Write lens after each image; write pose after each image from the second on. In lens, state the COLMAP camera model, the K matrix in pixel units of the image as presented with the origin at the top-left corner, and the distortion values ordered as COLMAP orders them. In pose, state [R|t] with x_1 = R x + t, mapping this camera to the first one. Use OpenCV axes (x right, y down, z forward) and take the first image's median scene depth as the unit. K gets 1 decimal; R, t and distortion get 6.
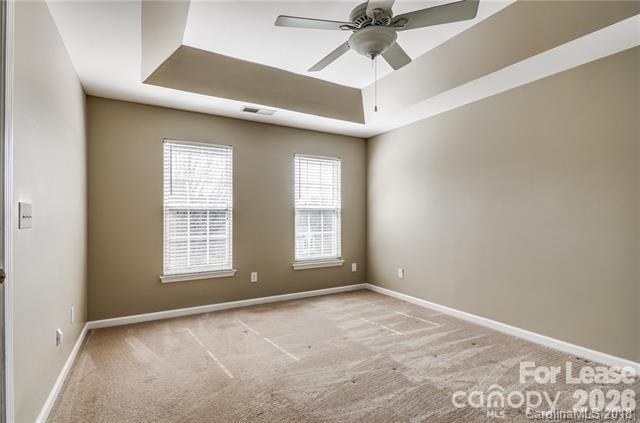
lens RADIAL K [[320.3, 0, 321.2], [0, 320.3, 214.8], [0, 0, 1]] dist [0.091703, -0.000088]
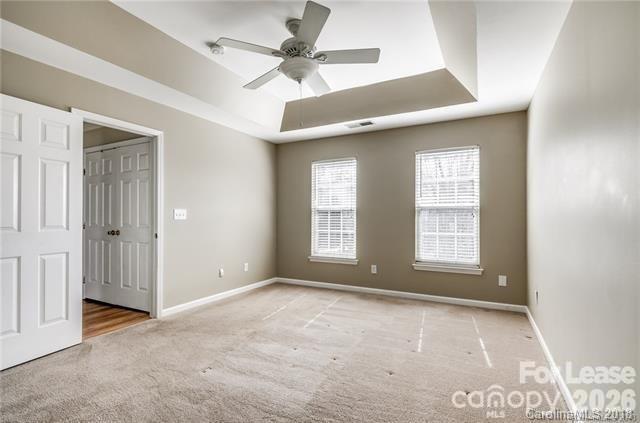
lens RADIAL K [[285.3, 0, 320.0], [0, 285.3, 211.5], [0, 0, 1]] dist [-0.002203, -0.000029]
pose [[0.552934, -0.009240, -0.833174, 0.519751], [0.003927, 0.999956, -0.008484, -0.000628], [0.833216, 0.001419, 0.552946, 0.291949]]
